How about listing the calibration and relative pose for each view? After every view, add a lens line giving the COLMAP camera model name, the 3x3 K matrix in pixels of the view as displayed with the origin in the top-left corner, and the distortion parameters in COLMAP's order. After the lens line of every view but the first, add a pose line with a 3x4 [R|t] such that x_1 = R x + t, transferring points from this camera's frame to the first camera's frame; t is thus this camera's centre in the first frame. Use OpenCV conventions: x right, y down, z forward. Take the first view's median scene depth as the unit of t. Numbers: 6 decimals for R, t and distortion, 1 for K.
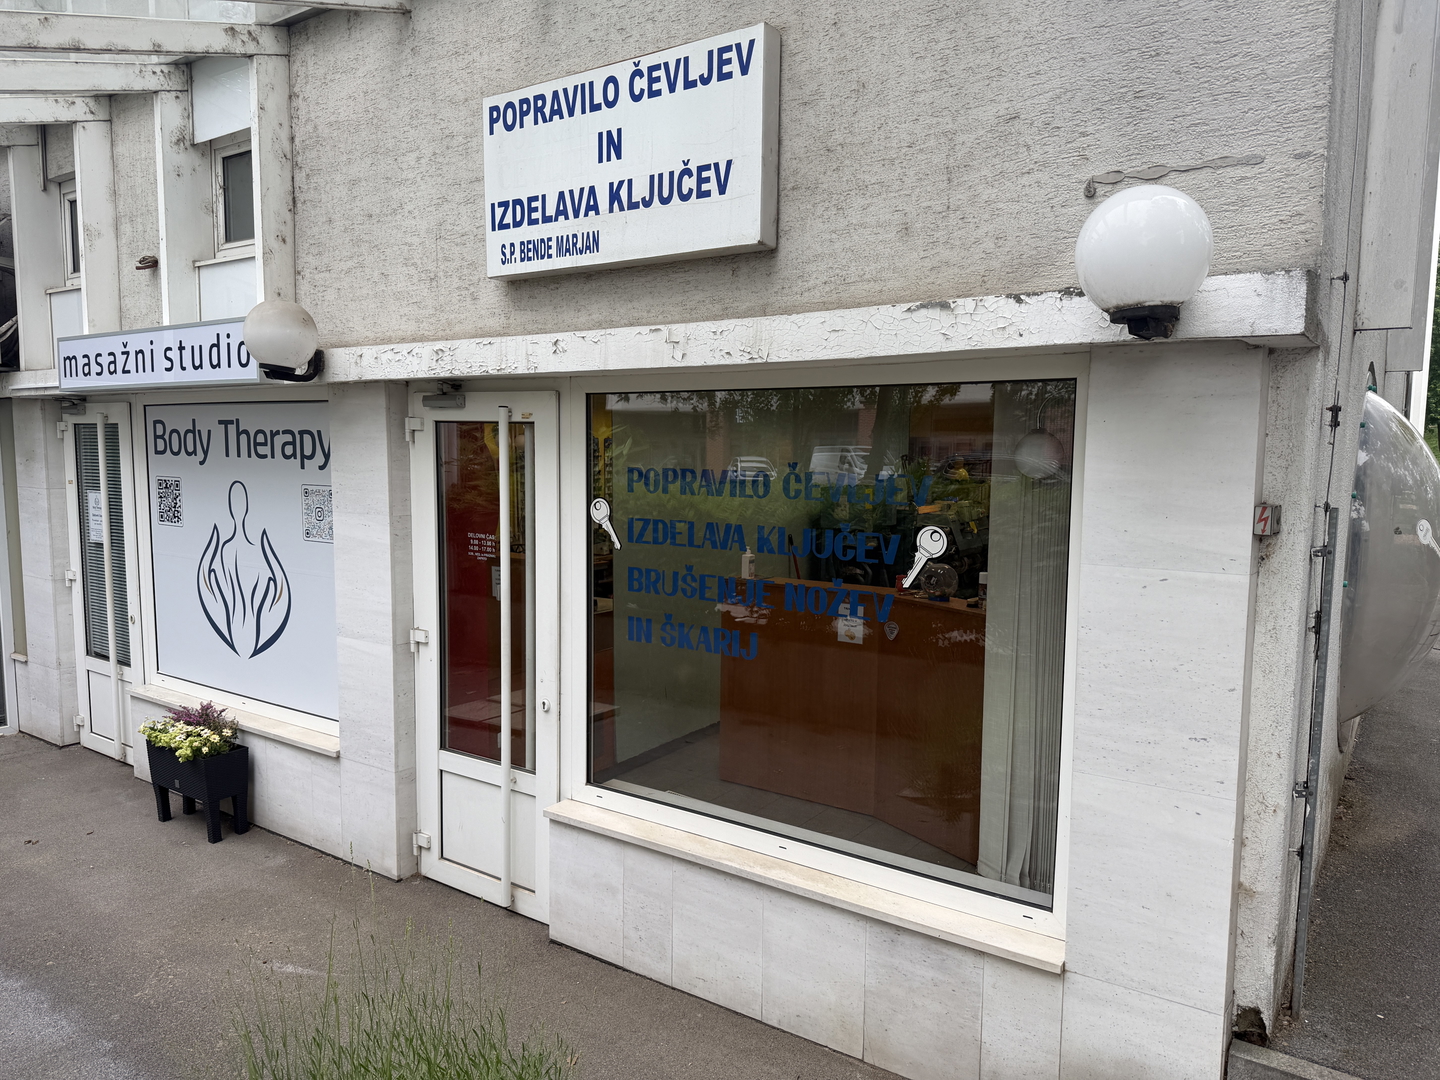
lens RADIAL K [[1047.6, 0, 720.0], [0, 1047.6, 540.0], [0, 0, 1]] dist [0.028579, -0.046160]
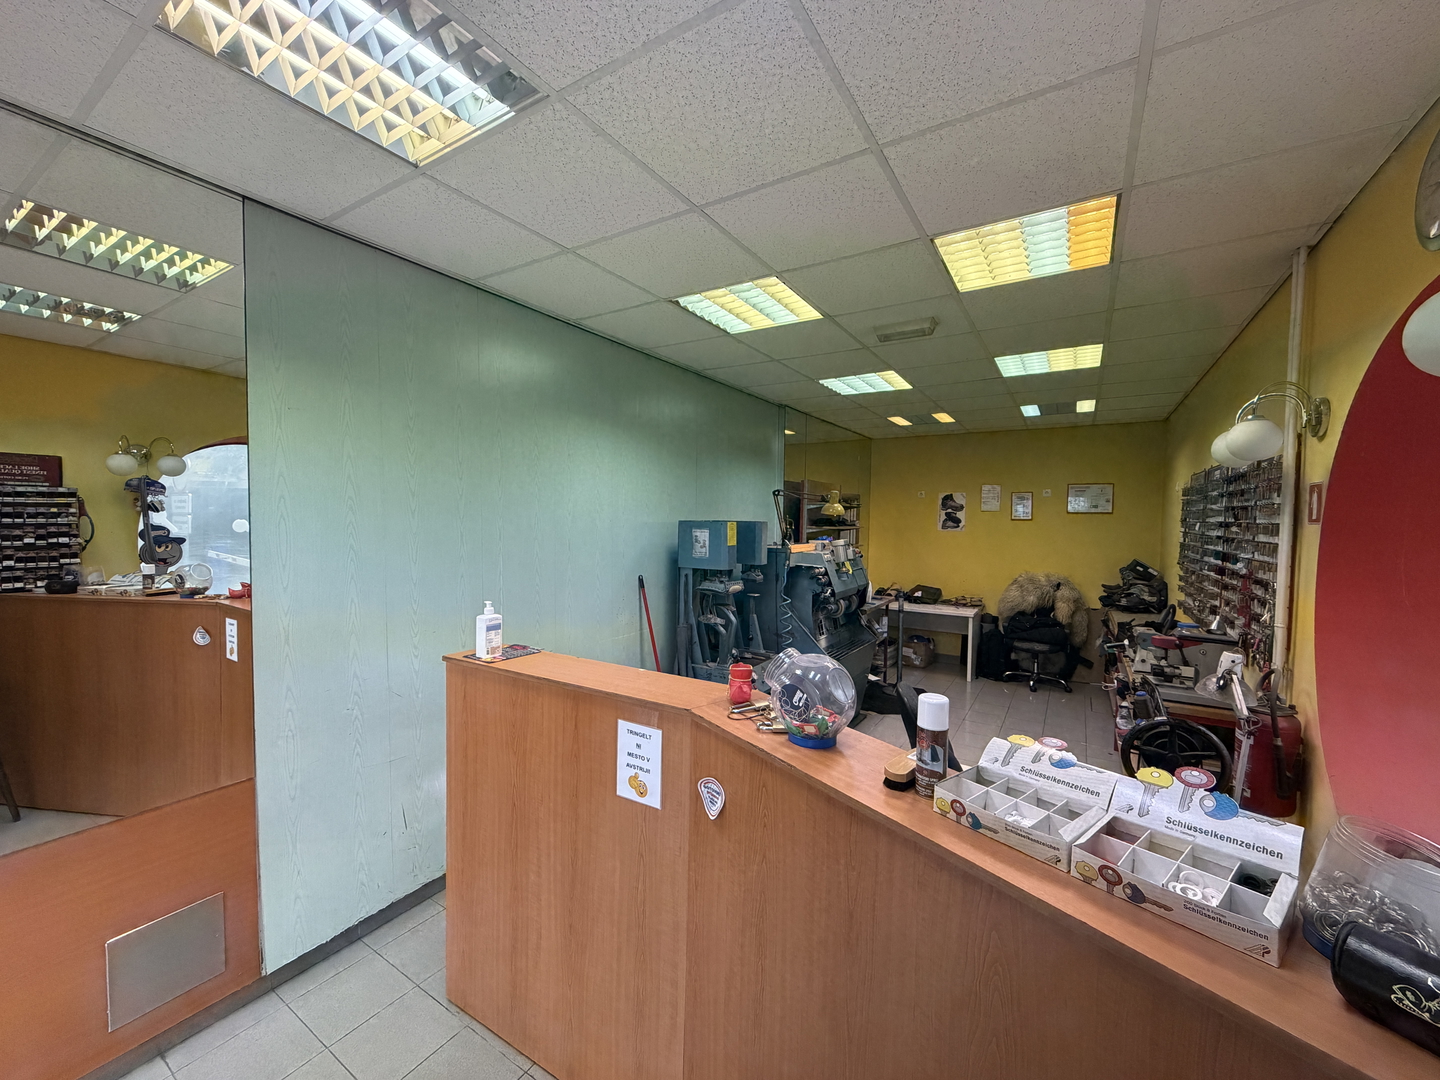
lens RADIAL K [[588.1, 0, 720.0], [0, 588.1, 540.0], [0, 0, 1]] dist [-0.000692, 0.000236]
pose [[0.998822, 0.005298, 0.048229, 0.211387], [-0.002575, 0.998407, -0.056363, -0.014669], [-0.048451, 0.056172, 0.997245, 1.010722]]
